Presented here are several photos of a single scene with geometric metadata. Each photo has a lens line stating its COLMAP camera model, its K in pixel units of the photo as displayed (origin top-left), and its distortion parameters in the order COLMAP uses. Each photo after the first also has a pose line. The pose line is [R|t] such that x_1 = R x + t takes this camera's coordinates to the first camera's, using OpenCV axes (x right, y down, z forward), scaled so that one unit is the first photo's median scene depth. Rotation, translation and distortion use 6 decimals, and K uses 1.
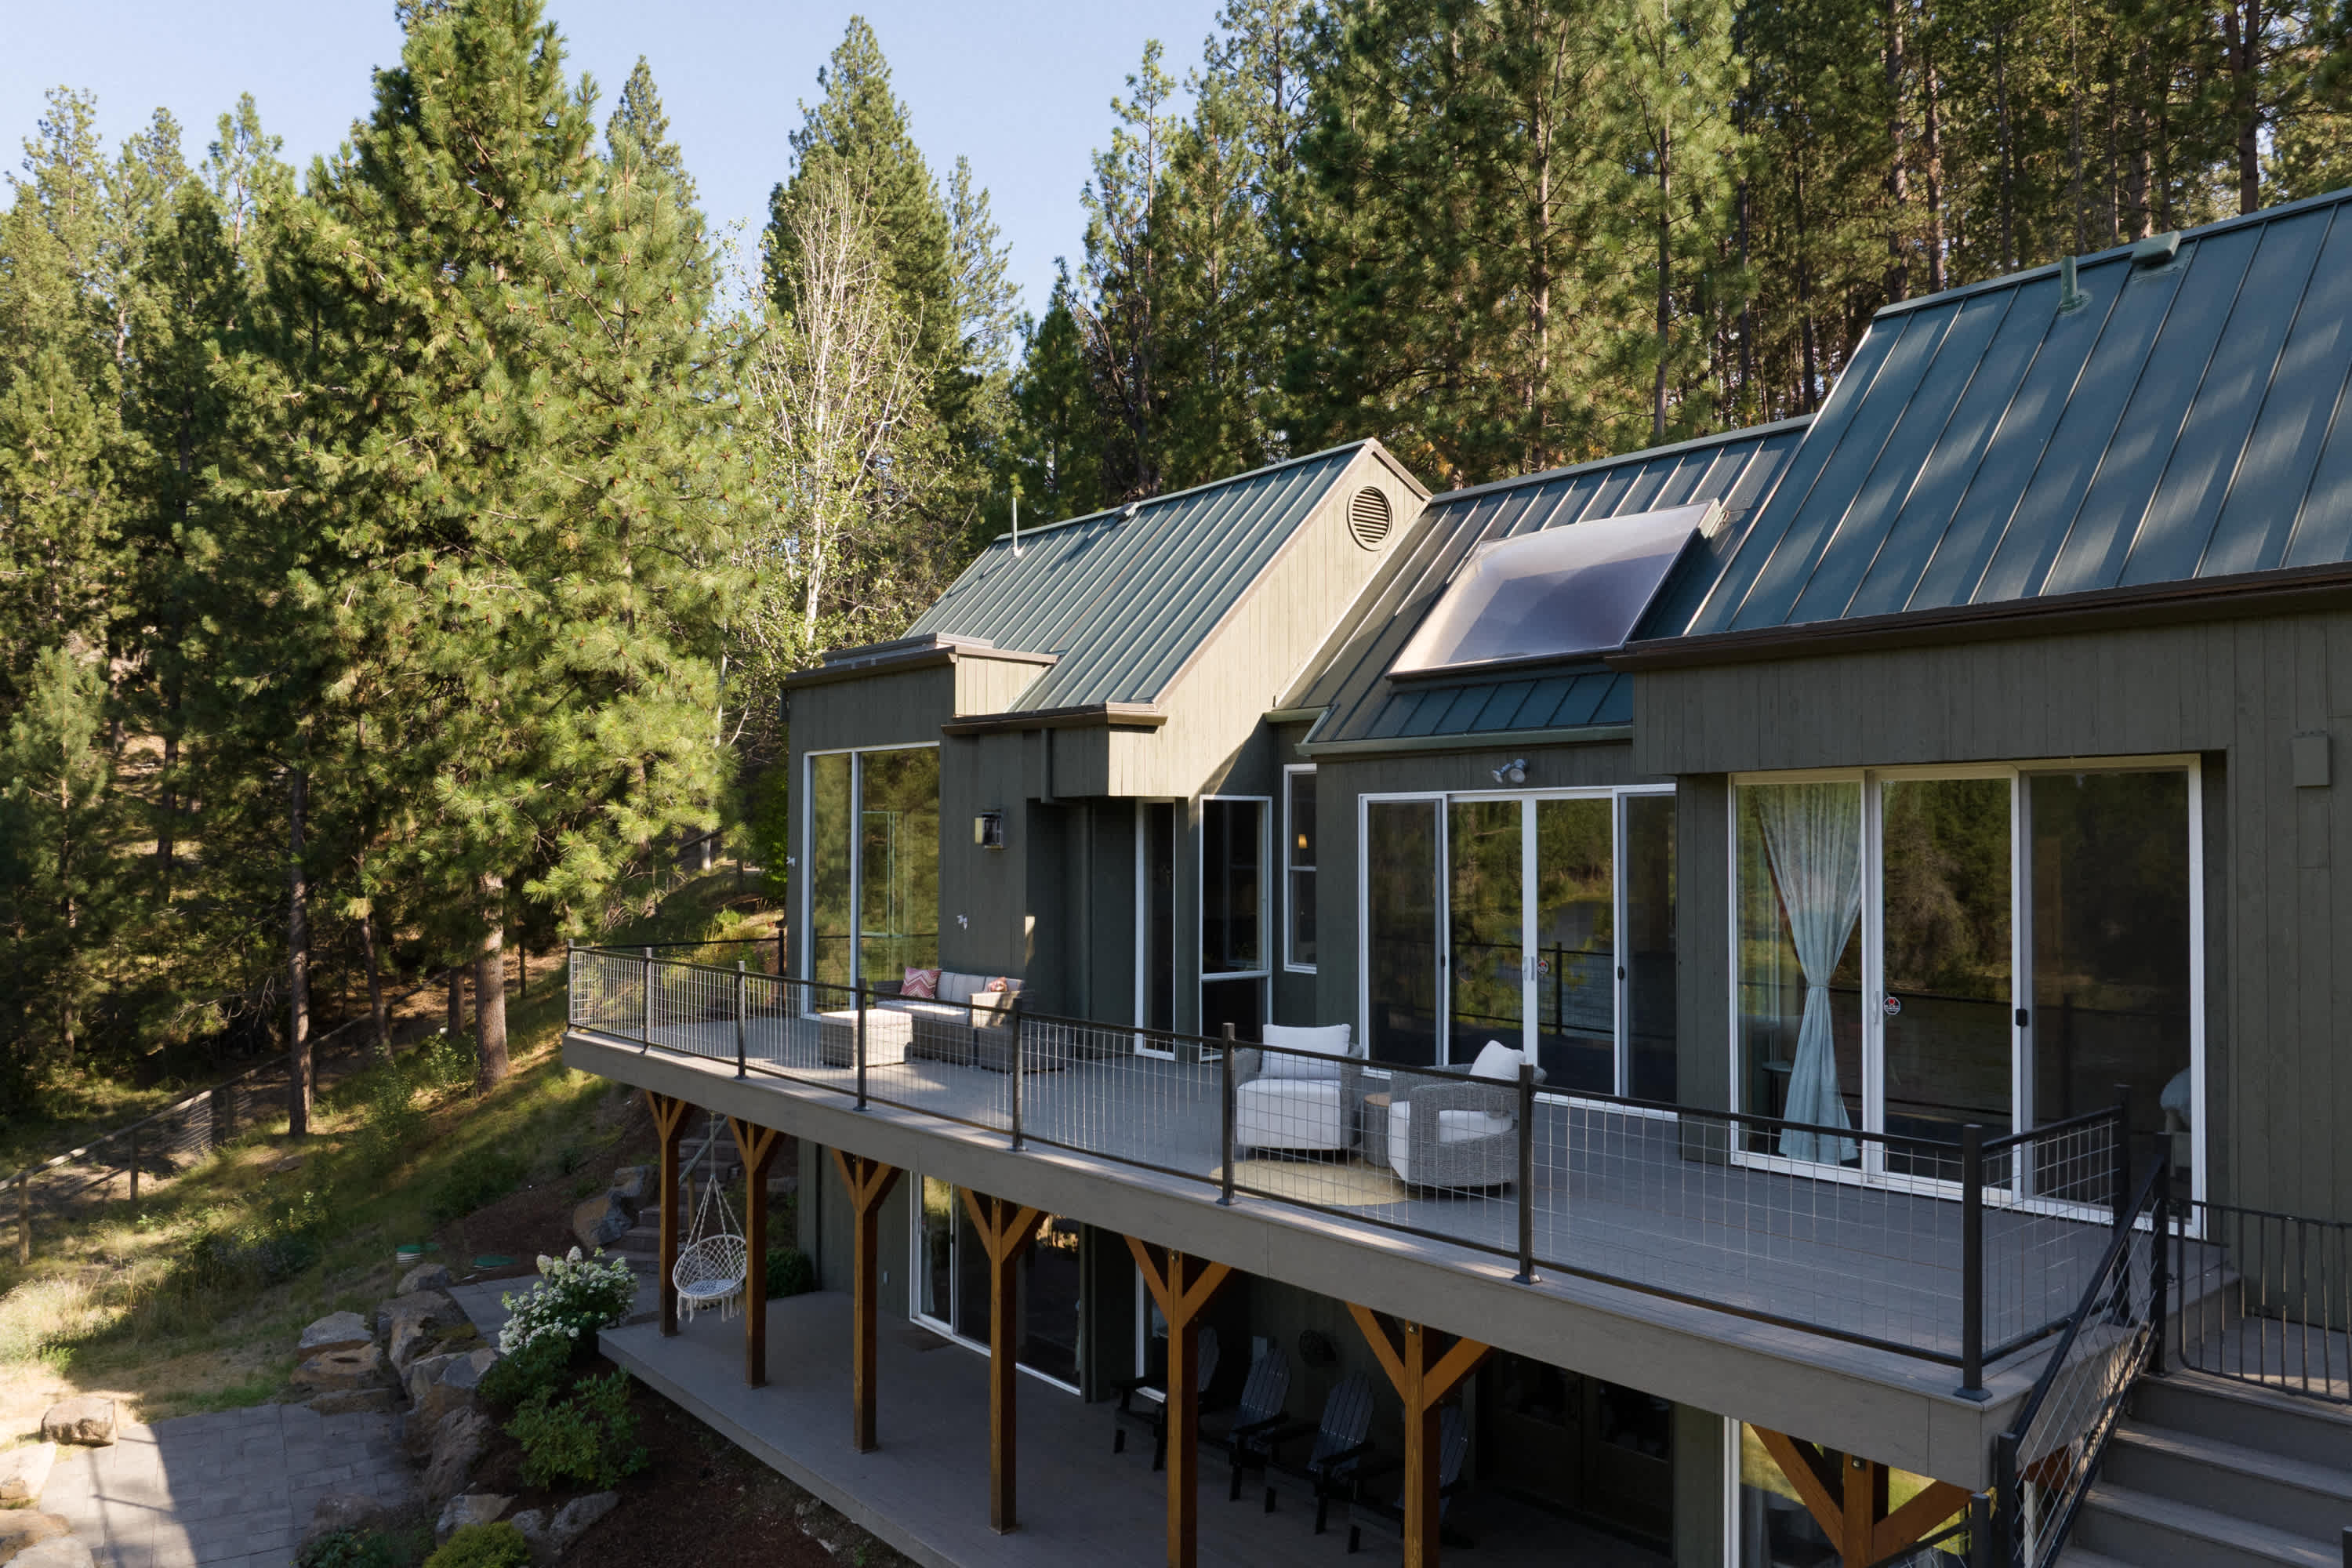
lens RADIAL K [[1559.7, 0, 1175.5], [0, 1559.7, 784.1], [0, 0, 1]] dist [-0.044179, 0.005228]
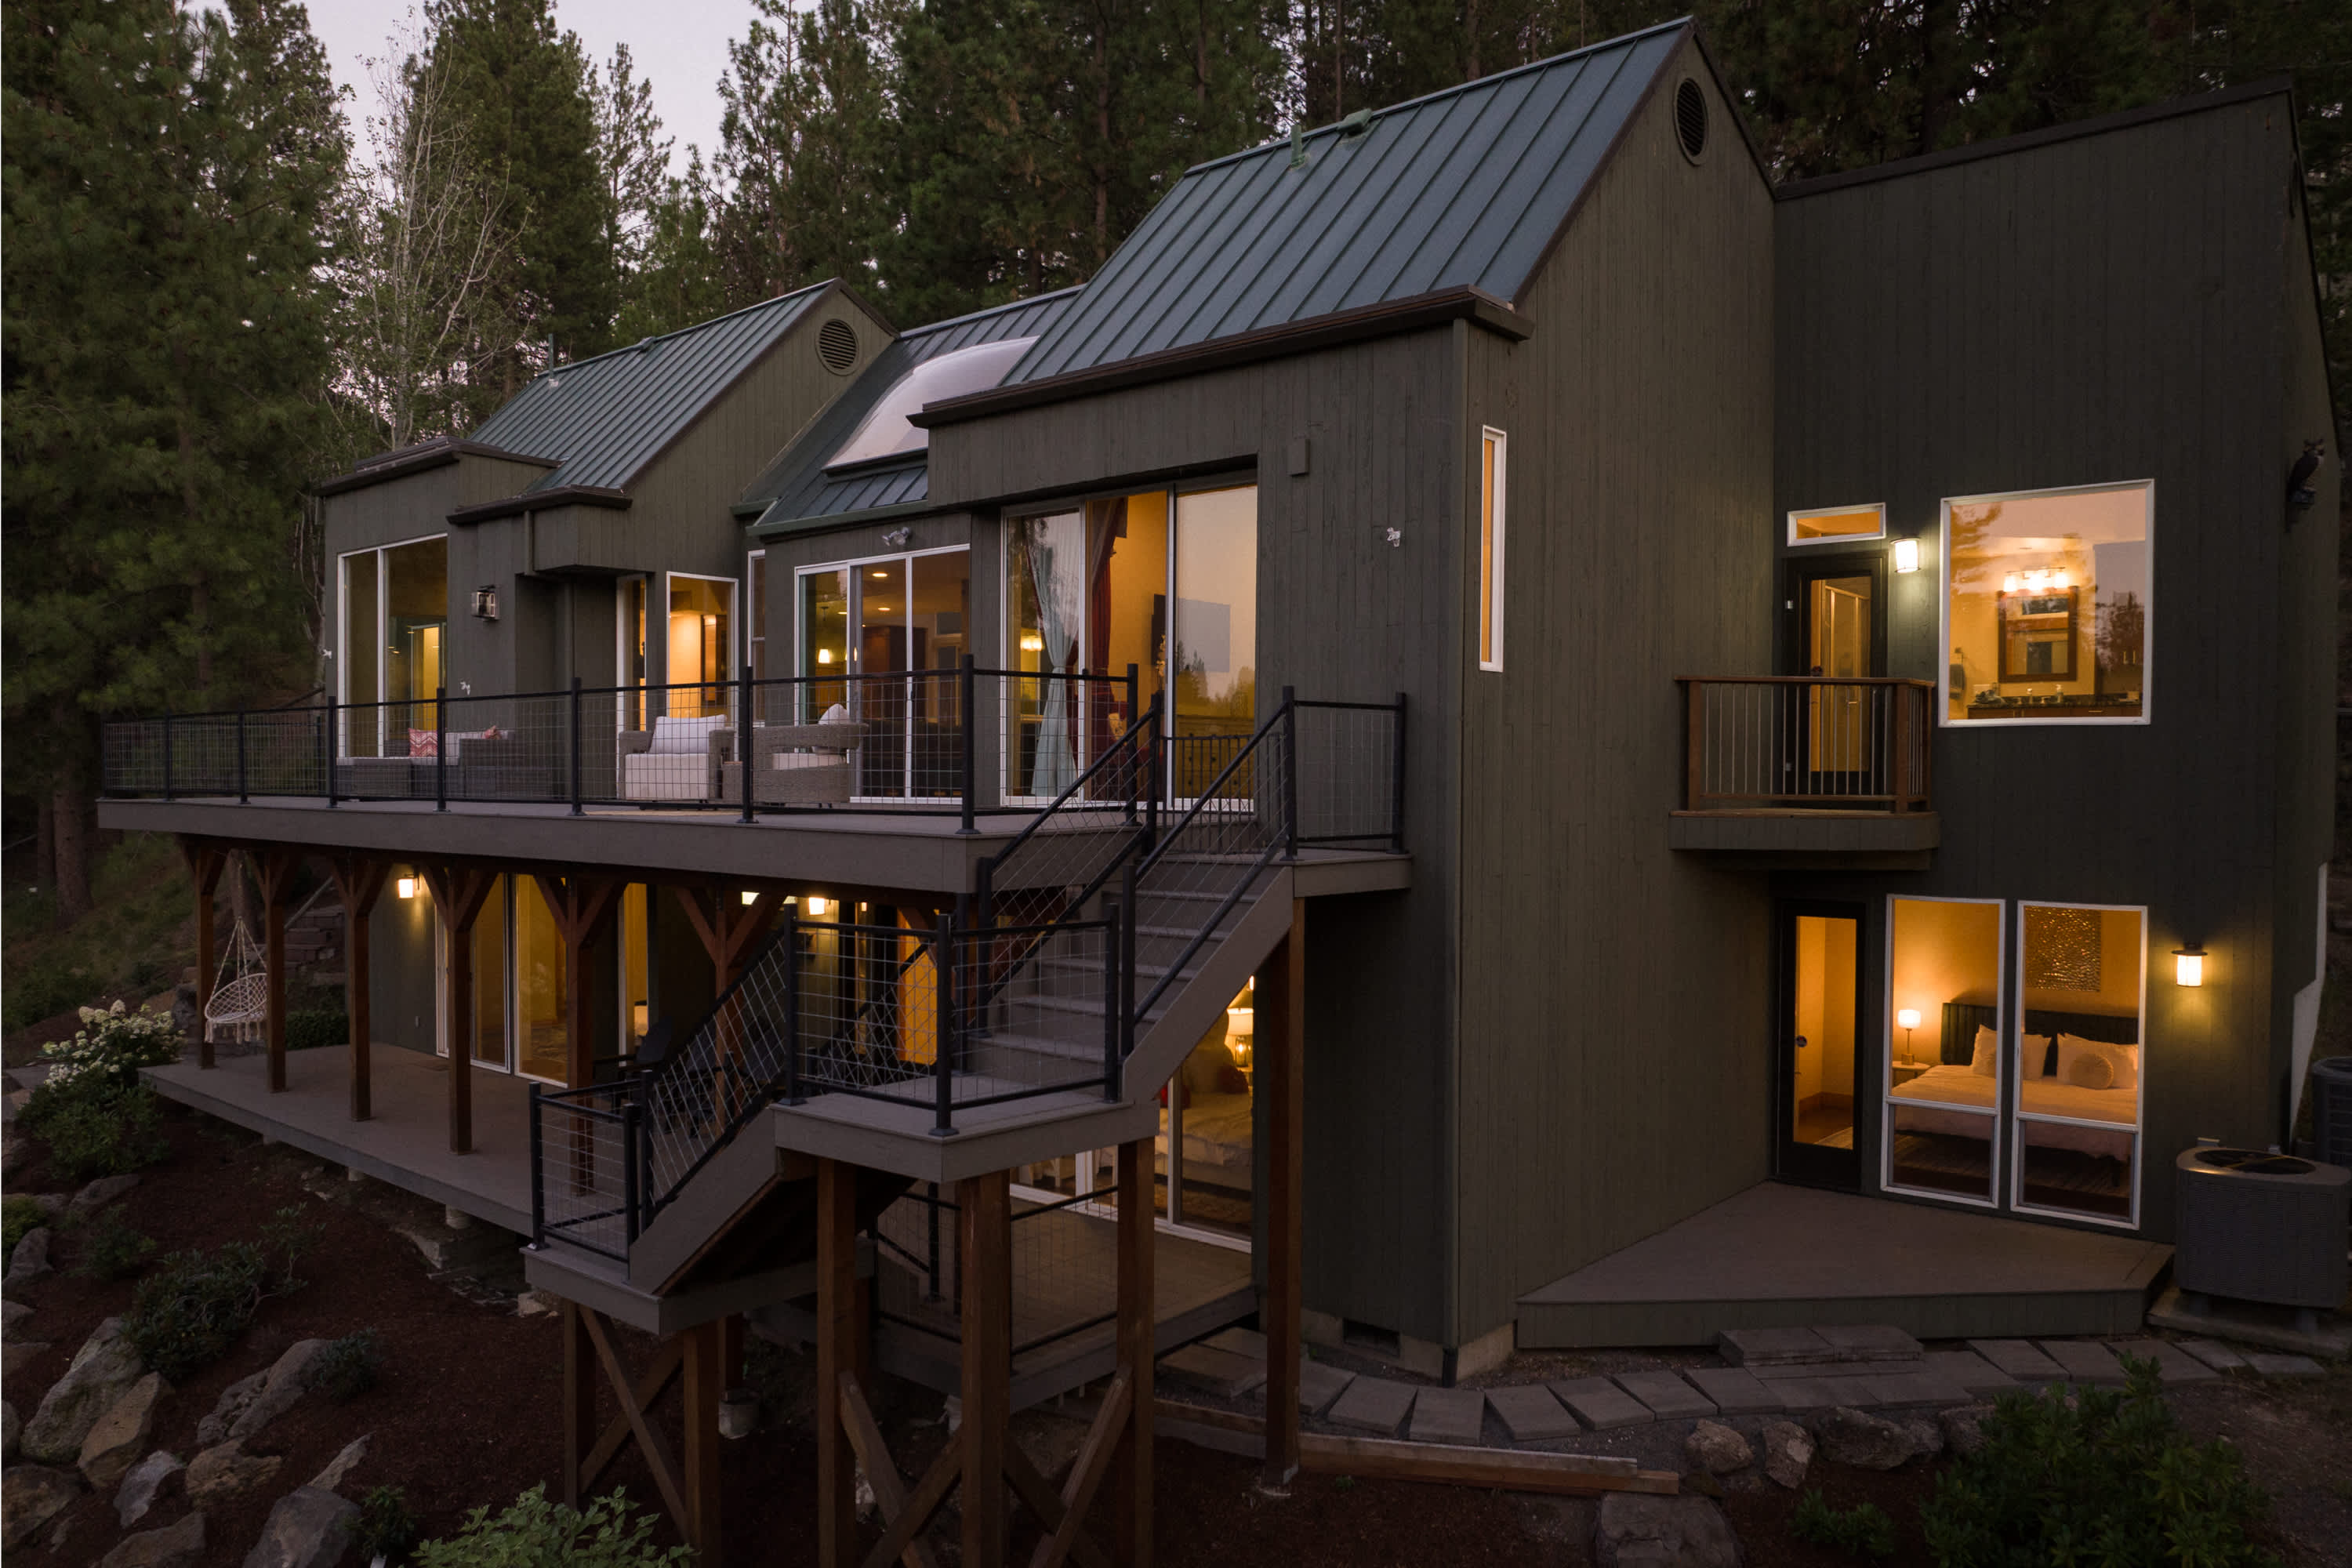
lens RADIAL K [[1559.7, 0, 1175.4], [0, 1559.7, 792.8], [0, 0, 1]] dist [-0.044179, 0.005228]
pose [[0.984141, -0.004964, 0.177319, 0.123469], [-0.003502, 0.998870, 0.047397, 0.078266], [-0.177354, -0.047266, 0.983011, -0.148586]]
